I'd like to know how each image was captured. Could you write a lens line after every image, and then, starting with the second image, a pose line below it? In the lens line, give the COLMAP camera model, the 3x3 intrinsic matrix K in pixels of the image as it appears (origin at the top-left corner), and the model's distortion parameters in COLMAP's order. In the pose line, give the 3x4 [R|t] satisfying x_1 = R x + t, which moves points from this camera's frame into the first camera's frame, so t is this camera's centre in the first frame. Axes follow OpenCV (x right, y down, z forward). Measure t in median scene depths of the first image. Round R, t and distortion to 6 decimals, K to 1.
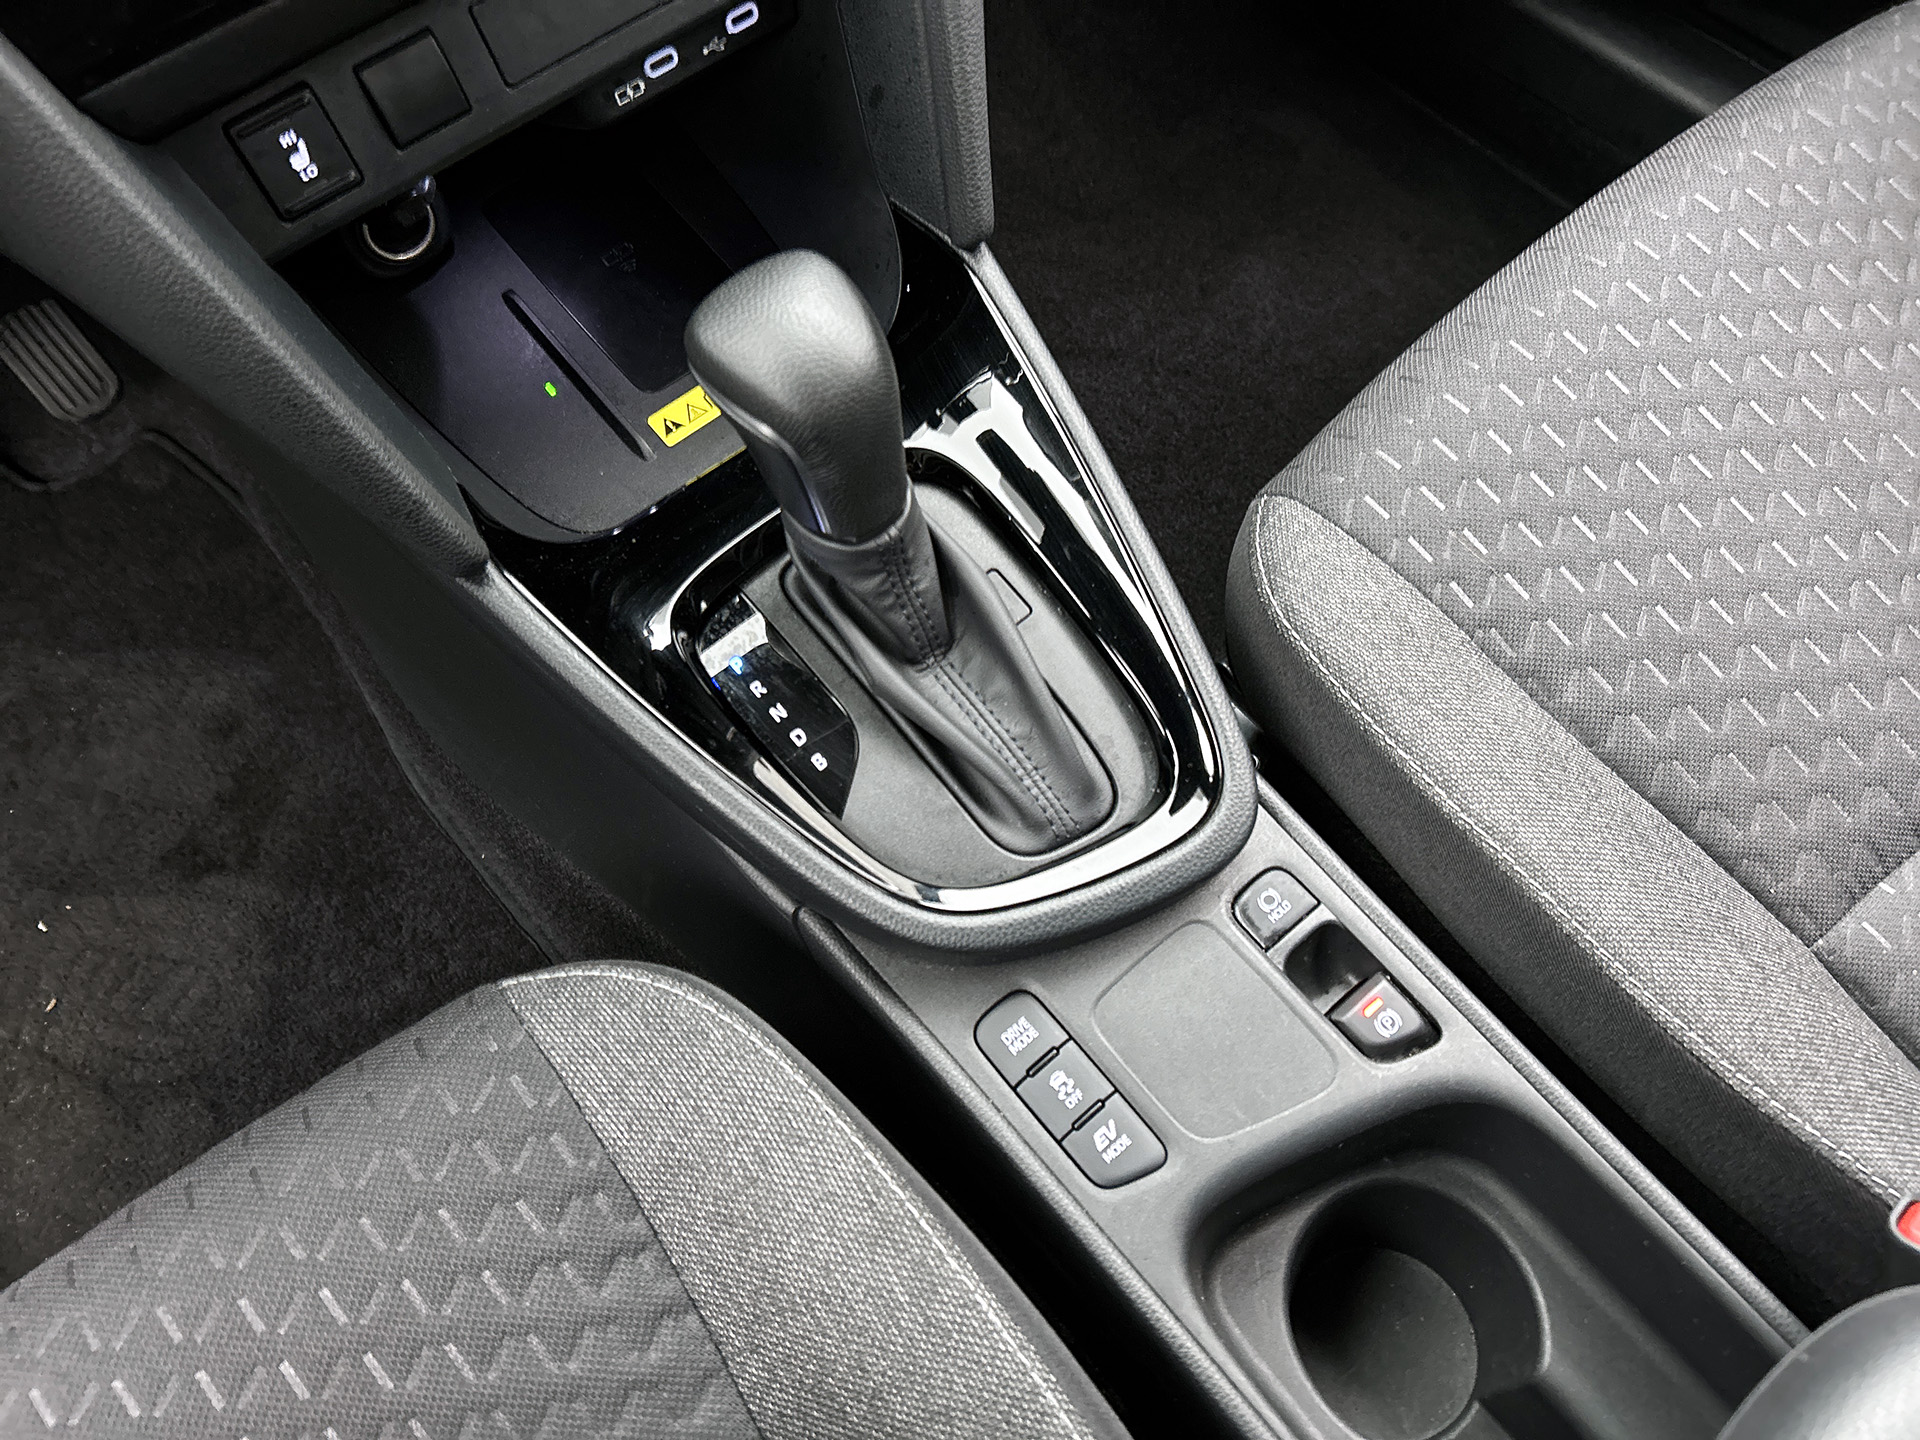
lens RADIAL K [[1456.6, 0, 952.2], [0, 1456.6, 704.2], [0, 0, 1]] dist [0.047170, -0.065676]
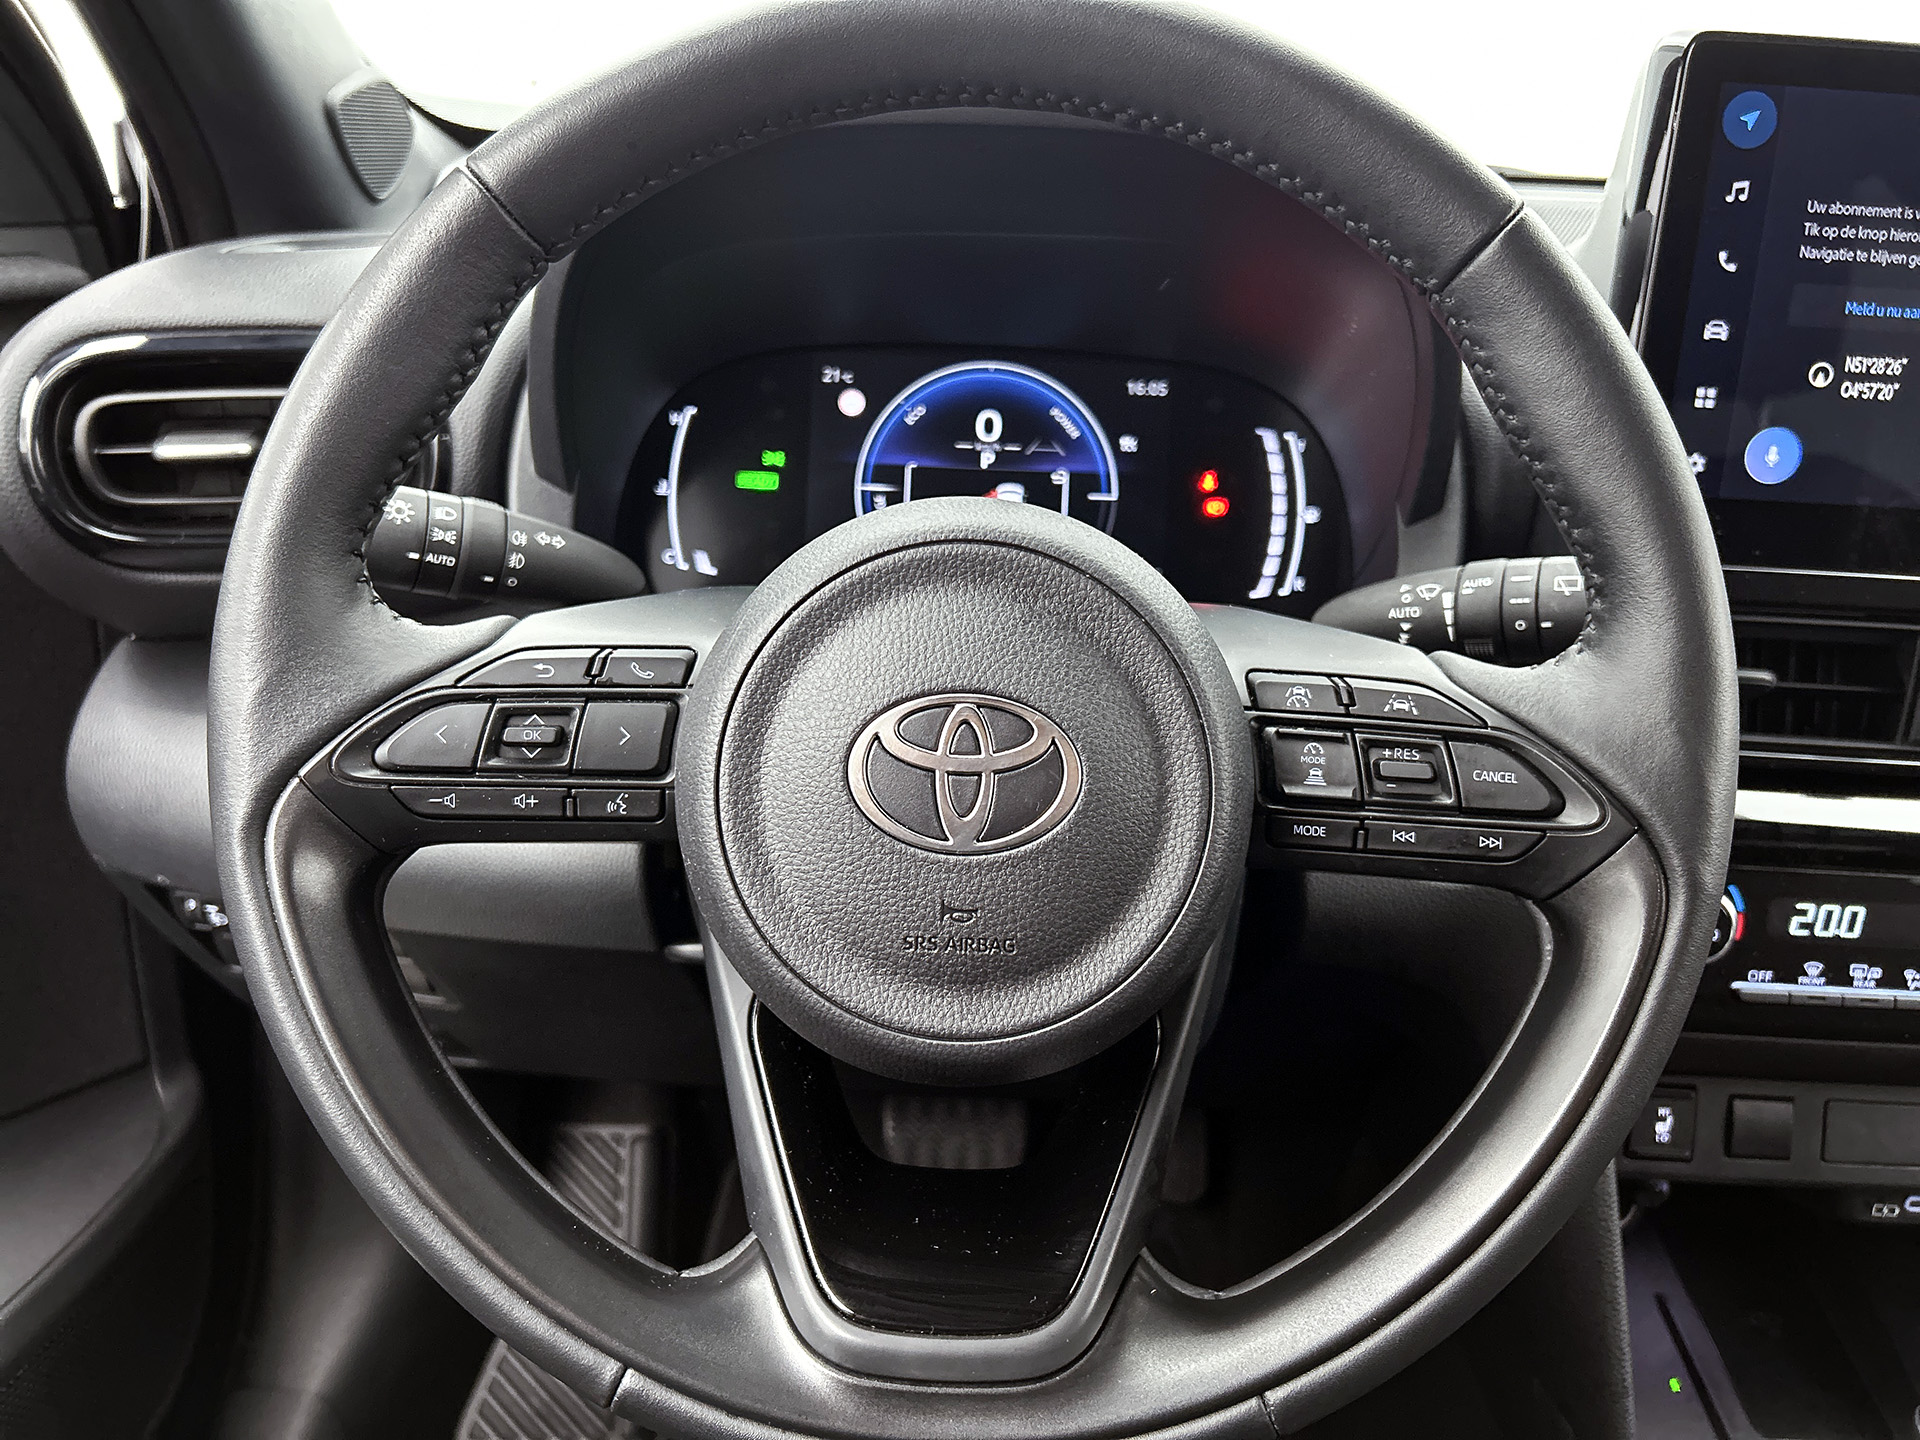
lens RADIAL K [[1456.6, 0, 957.3], [0, 1456.6, 719.1], [0, 0, 1]] dist [0.047170, -0.065676]
pose [[0.751890, 0.320700, -0.576032, -0.228872], [-0.616484, 0.651689, -0.441871, 0.342701], [0.233686, 0.687352, 0.687705, -0.320276]]
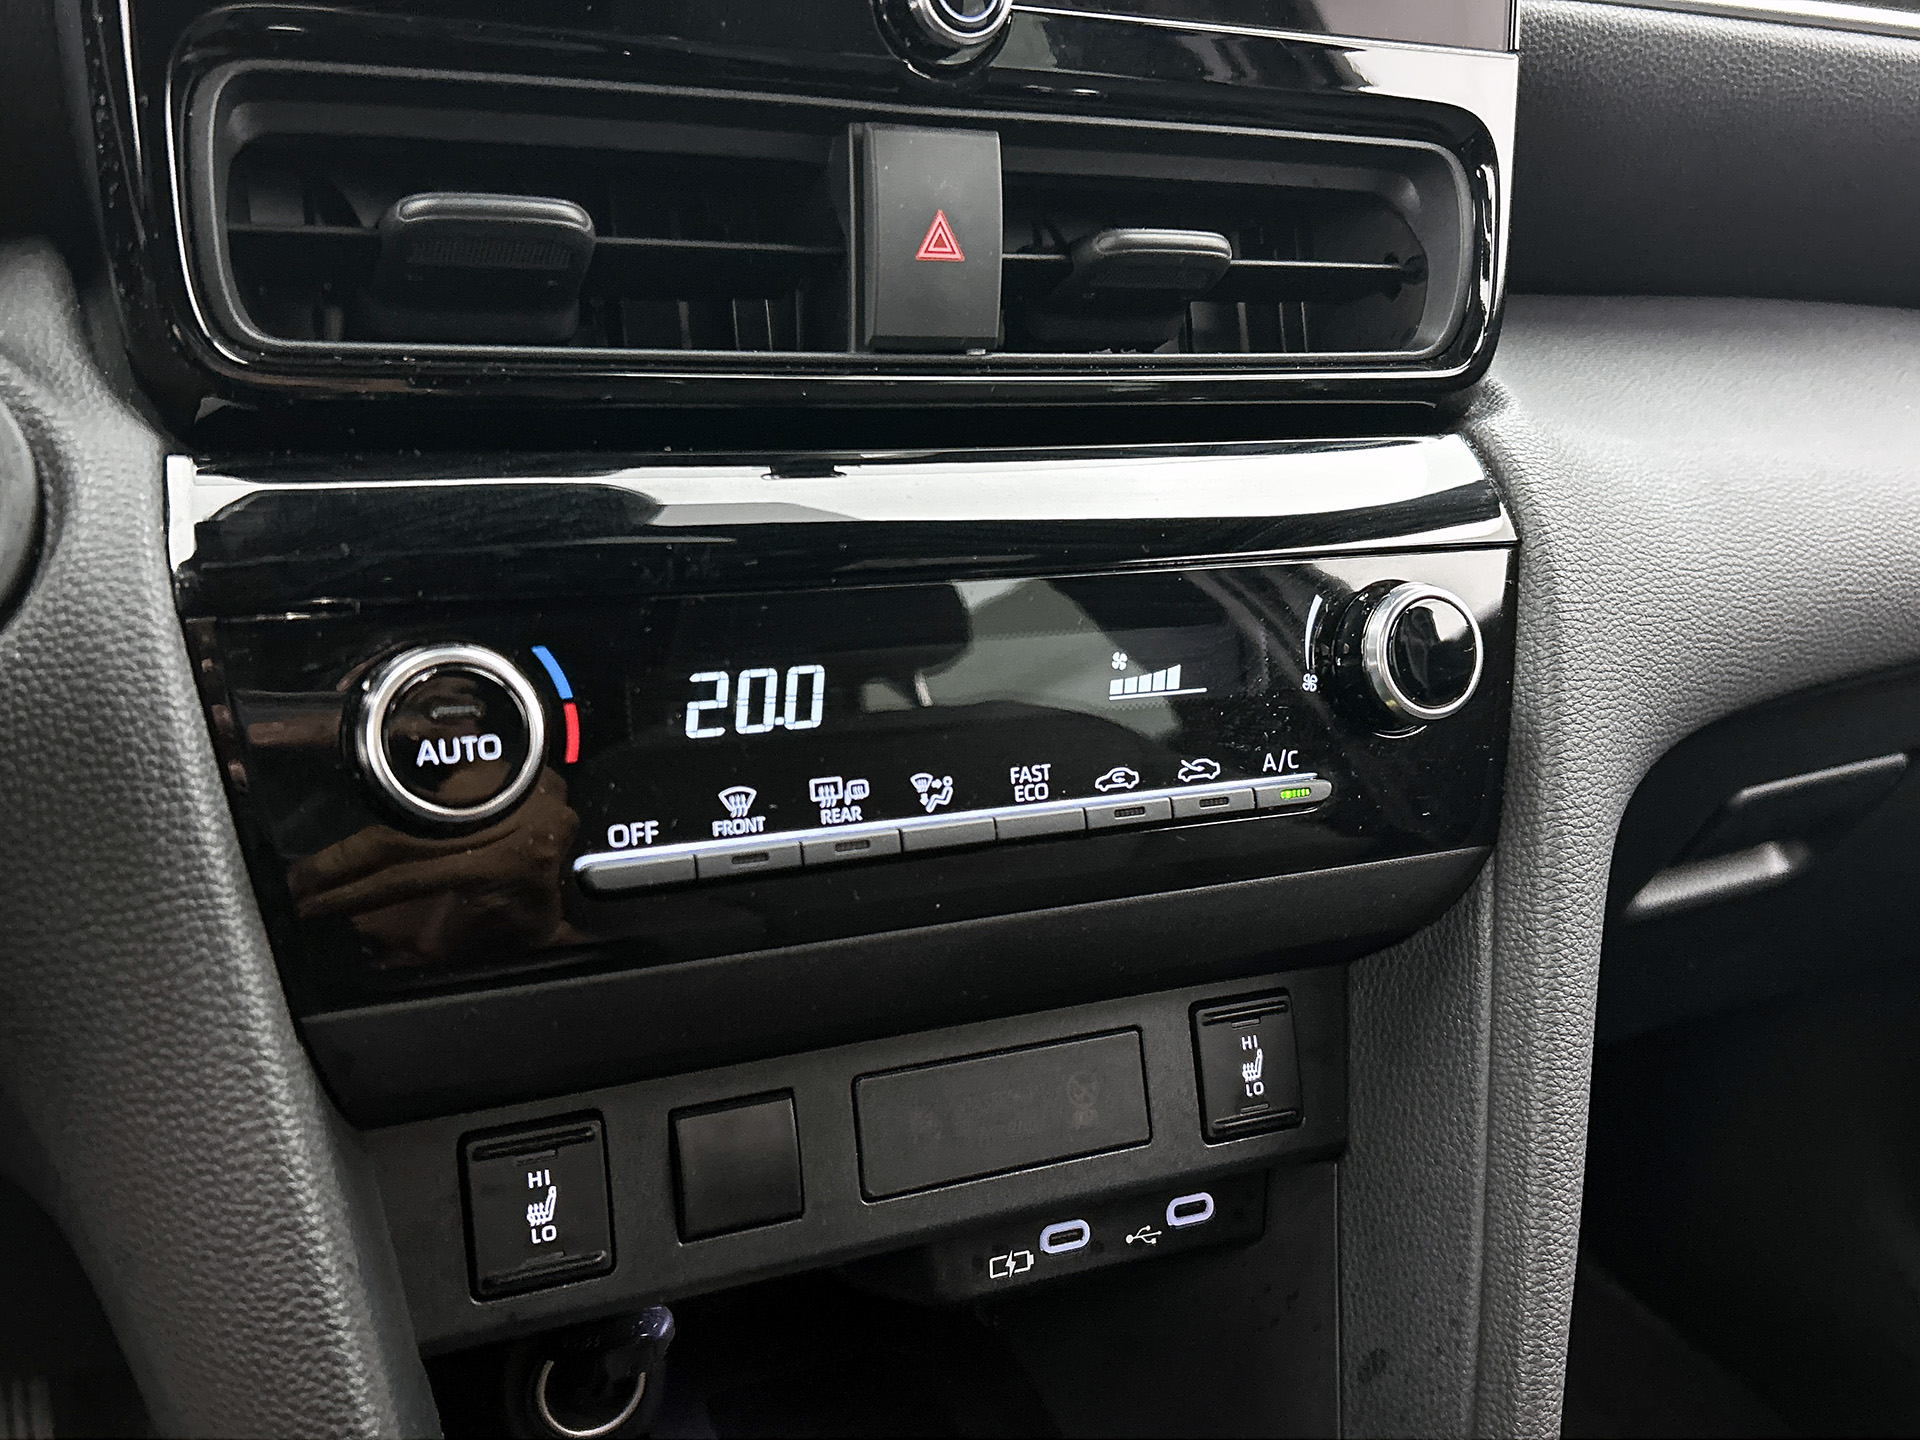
lens RADIAL K [[1863.1, 0, 951.1], [0, 1863.1, 765.7], [0, 0, 1]] dist [0.045625, 0.000000]
pose [[0.966223, 0.174312, -0.189811, -0.124126], [-0.257089, 0.702939, -0.663161, -0.005755], [0.017829, 0.689560, 0.724010, 0.227194]]
